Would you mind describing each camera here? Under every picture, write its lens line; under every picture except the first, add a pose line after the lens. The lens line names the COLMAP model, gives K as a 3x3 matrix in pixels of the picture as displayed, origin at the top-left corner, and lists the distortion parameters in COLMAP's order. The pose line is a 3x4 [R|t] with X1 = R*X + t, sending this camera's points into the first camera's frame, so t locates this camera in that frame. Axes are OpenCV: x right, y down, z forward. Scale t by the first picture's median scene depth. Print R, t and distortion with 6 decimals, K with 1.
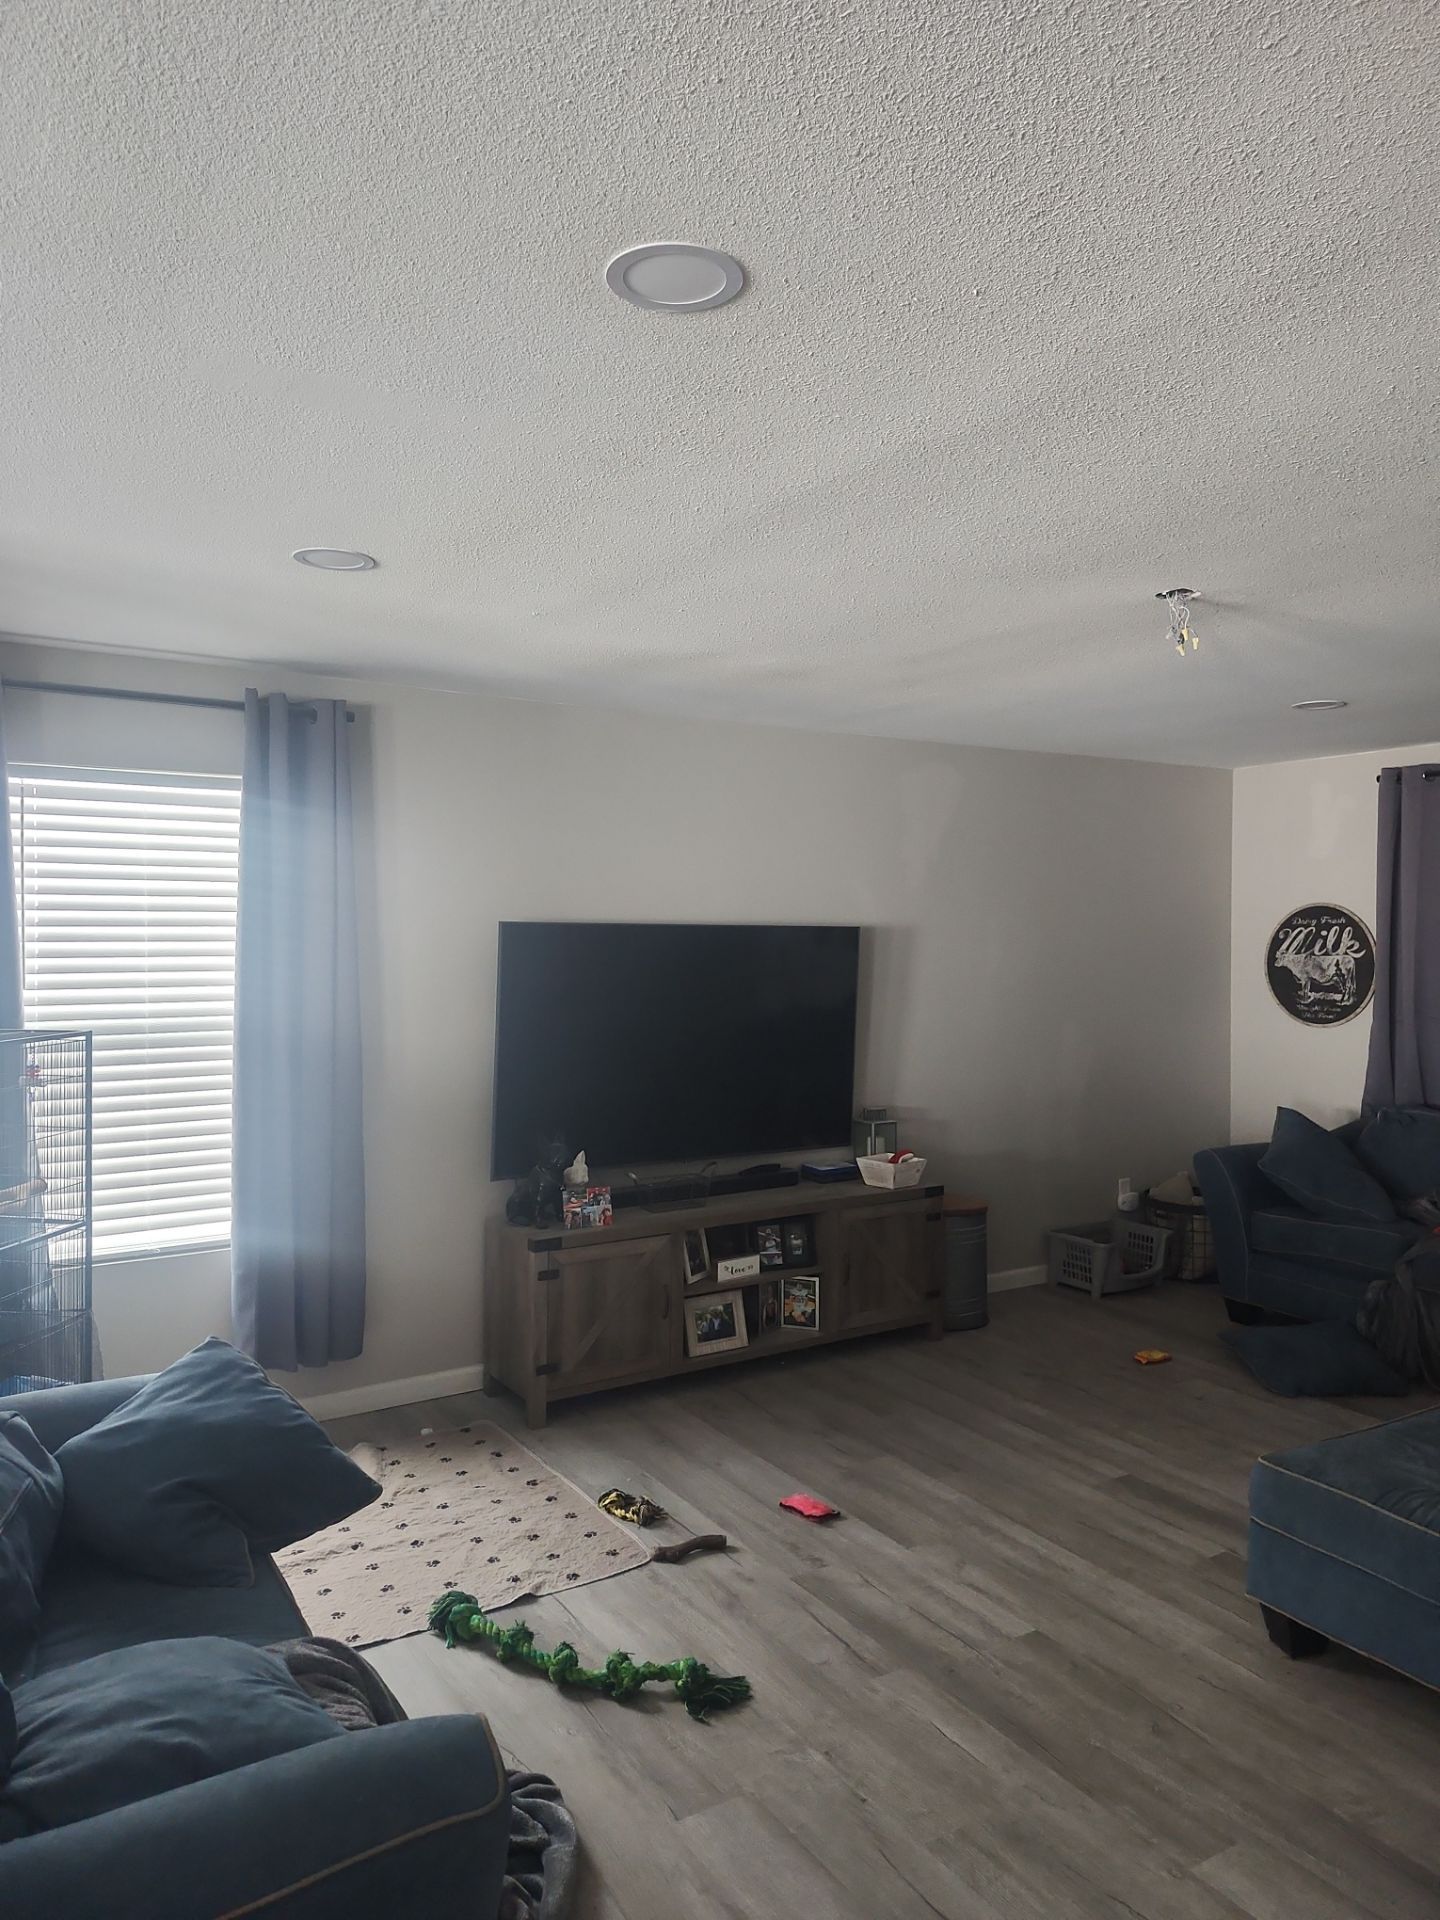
lens RADIAL K [[1383.8, 0, 720.0], [0, 1383.8, 960.0], [0, 0, 1]] dist [0.119502, -0.095451]
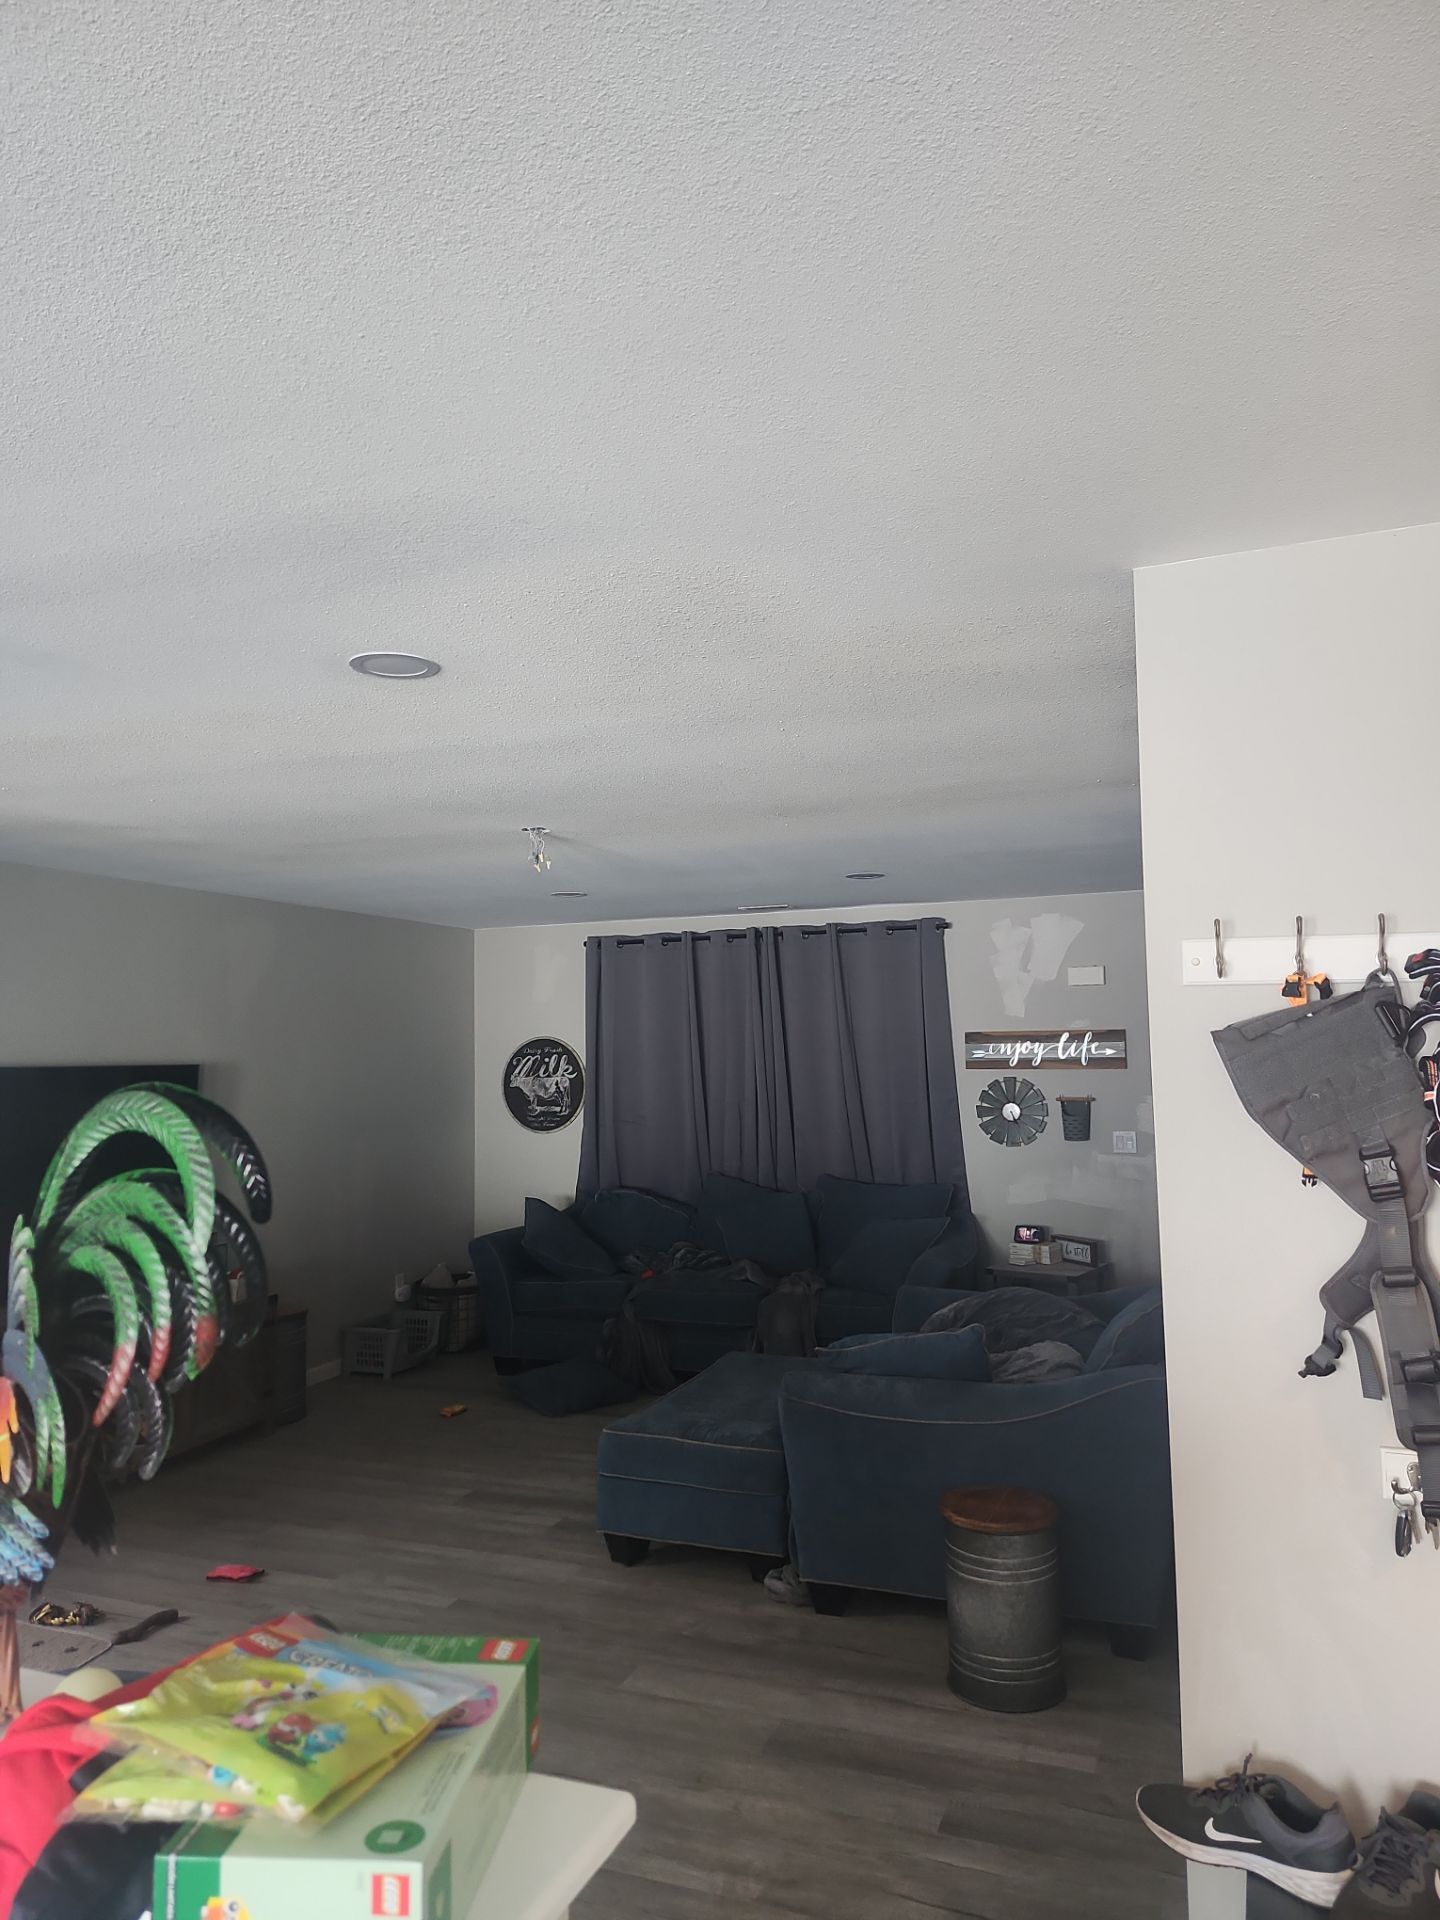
lens RADIAL K [[1383.8, 0, 720.0], [0, 1383.8, 960.0], [0, 0, 1]] dist [0.119502, -0.095451]
pose [[0.816431, 0.018279, 0.577154, -0.185713], [0.033977, 0.996246, -0.079615, -0.003811], [-0.576443, 0.084610, 0.812745, -0.138935]]
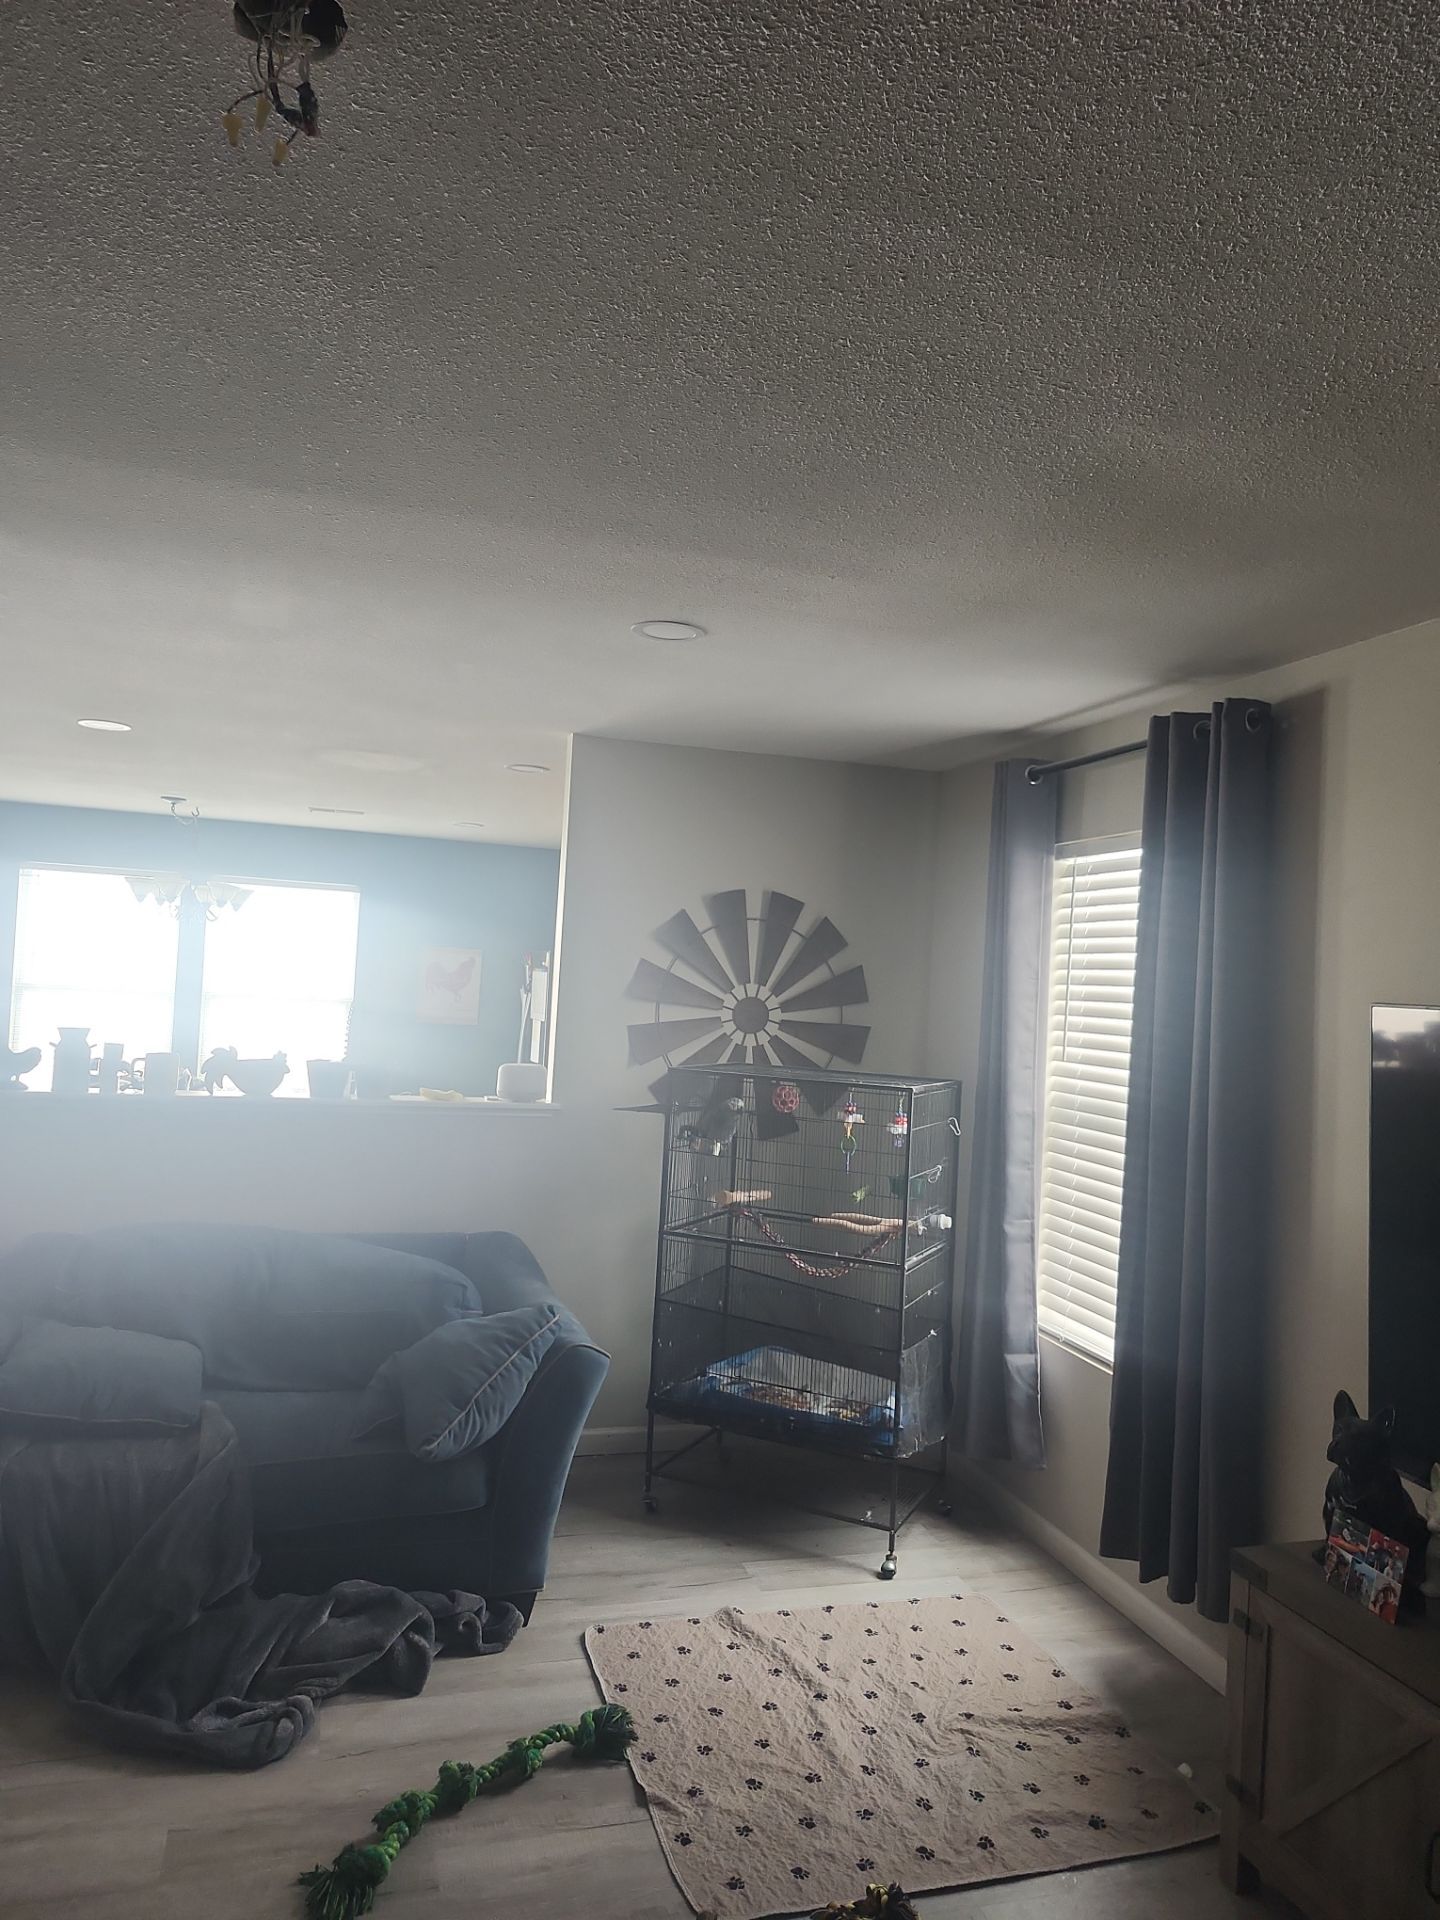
lens RADIAL K [[1383.8, 0, 720.0], [0, 1383.8, 960.0], [0, 0, 1]] dist [0.119502, -0.095451]
pose [[-0.268972, -0.028035, -0.962740, 0.367065], [-0.066409, 0.997737, -0.010501, -0.019024], [0.960856, 0.061110, -0.270225, 0.674898]]
